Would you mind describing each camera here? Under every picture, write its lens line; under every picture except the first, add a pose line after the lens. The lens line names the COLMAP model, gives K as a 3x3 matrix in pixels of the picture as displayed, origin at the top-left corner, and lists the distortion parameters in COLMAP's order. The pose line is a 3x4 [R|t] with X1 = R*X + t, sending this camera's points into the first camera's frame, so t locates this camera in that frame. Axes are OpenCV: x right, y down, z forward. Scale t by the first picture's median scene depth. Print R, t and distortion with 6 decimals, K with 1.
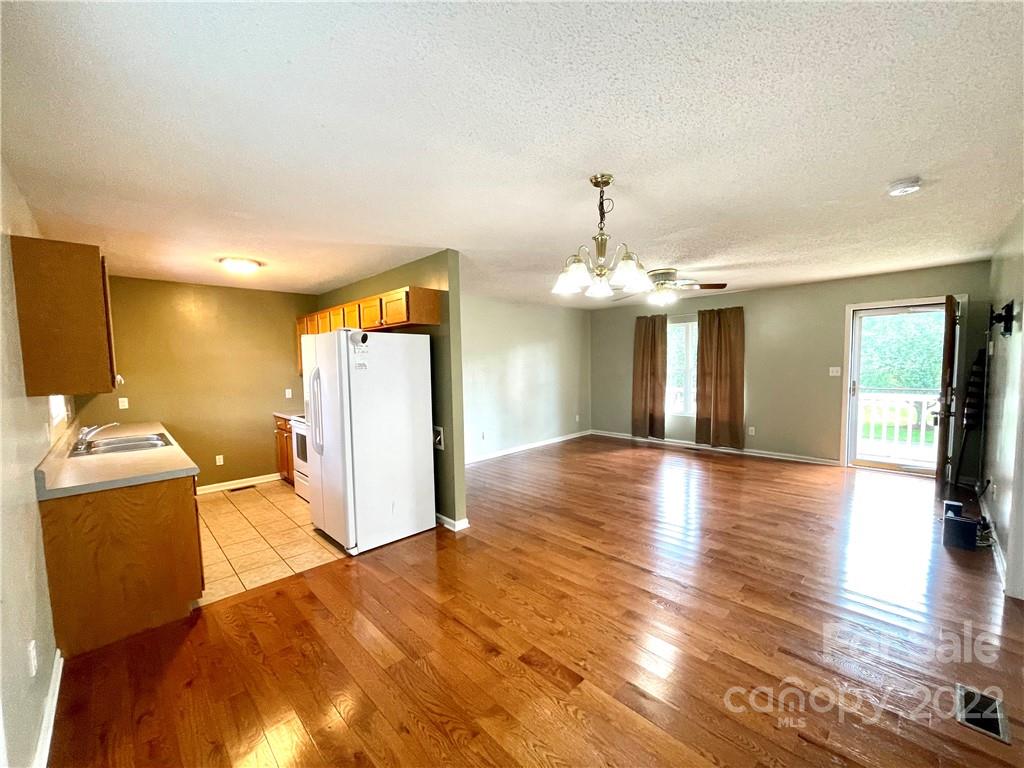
lens RADIAL K [[410.4, 0, 505.5], [0, 410.4, 391.4], [0, 0, 1]] dist [-0.000801, -0.000836]
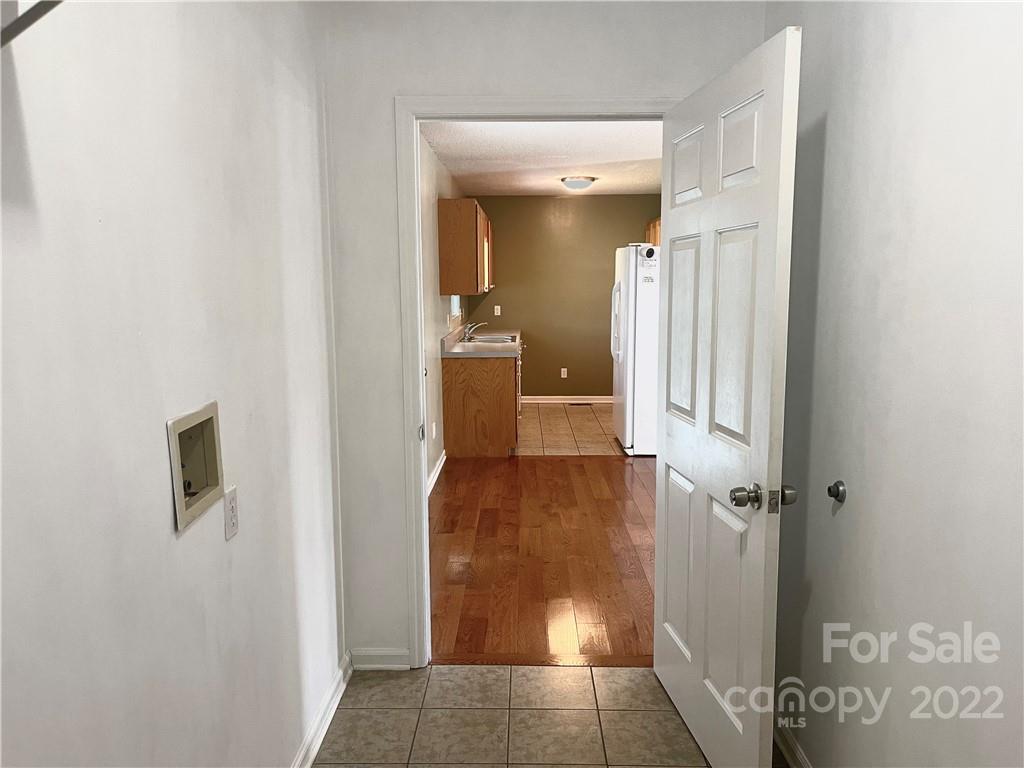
lens RADIAL K [[768.6, 0, 509.9], [0, 768.6, 390.5], [0, 0, 1]] dist [0.084498, -0.108196]
pose [[0.709946, 0.114613, -0.694867, 0.769413], [-0.059617, 0.992908, 0.102861, 0.036543], [0.701728, -0.031600, 0.711744, -0.639404]]
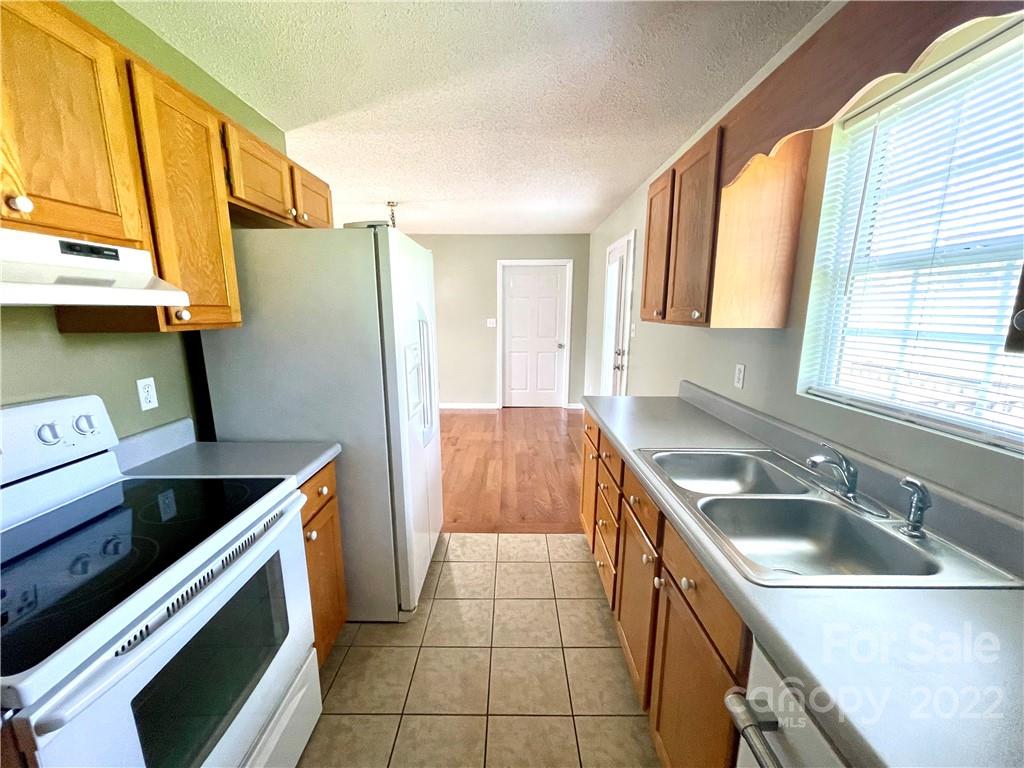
lens RADIAL K [[411.8, 0, 506.2], [0, 411.8, 392.5], [0, 0, 1]] dist [-0.003661, -0.000463]
pose [[-0.714479, -0.119339, 0.689404, -0.987082], [0.063418, 0.970243, 0.233679, -0.062519], [-0.696777, 0.210680, -0.685650, 1.369523]]
